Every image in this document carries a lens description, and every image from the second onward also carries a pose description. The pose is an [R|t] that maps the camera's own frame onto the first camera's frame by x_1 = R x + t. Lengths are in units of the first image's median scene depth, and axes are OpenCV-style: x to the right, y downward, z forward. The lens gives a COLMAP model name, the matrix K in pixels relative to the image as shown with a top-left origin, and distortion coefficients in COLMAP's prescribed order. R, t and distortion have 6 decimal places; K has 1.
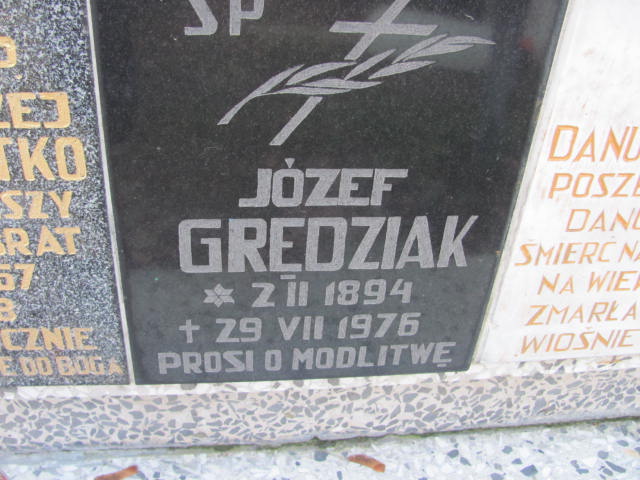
lens RADIAL K [[669.7, 0, 307.9], [0, 669.7, 237.7], [0, 0, 1]] dist [-0.228906, 0.259429]
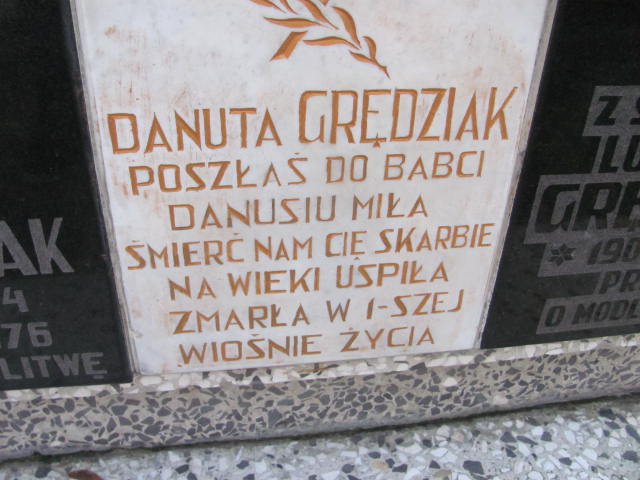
lens RADIAL K [[669.7, 0, 307.9], [0, 669.7, 237.7], [0, 0, 1]] dist [-0.228906, 0.259429]
pose [[0.999157, -0.040556, 0.006354, 0.547508], [0.040591, 0.999161, -0.005488, 0.012961], [-0.006127, 0.005741, 0.999965, 0.072775]]
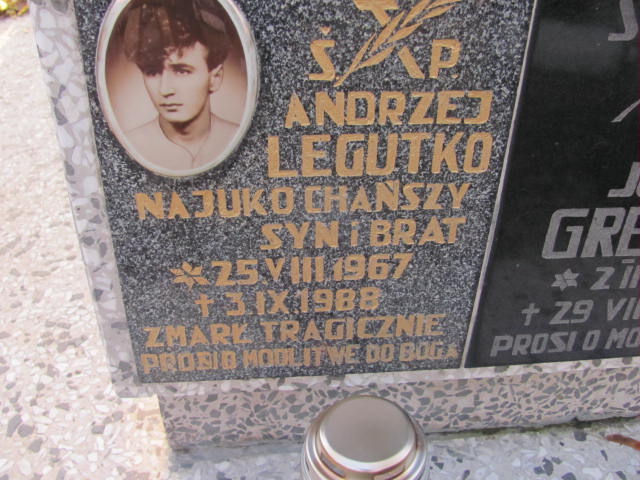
lens RADIAL K [[669.7, 0, 307.9], [0, 669.7, 237.7], [0, 0, 1]] dist [-0.228906, 0.259429]
pose [[0.998209, -0.017435, -0.057230, -0.466428], [0.016818, 0.999795, -0.011237, 0.021650], [0.057414, 0.010254, 0.998298, -0.083121]]
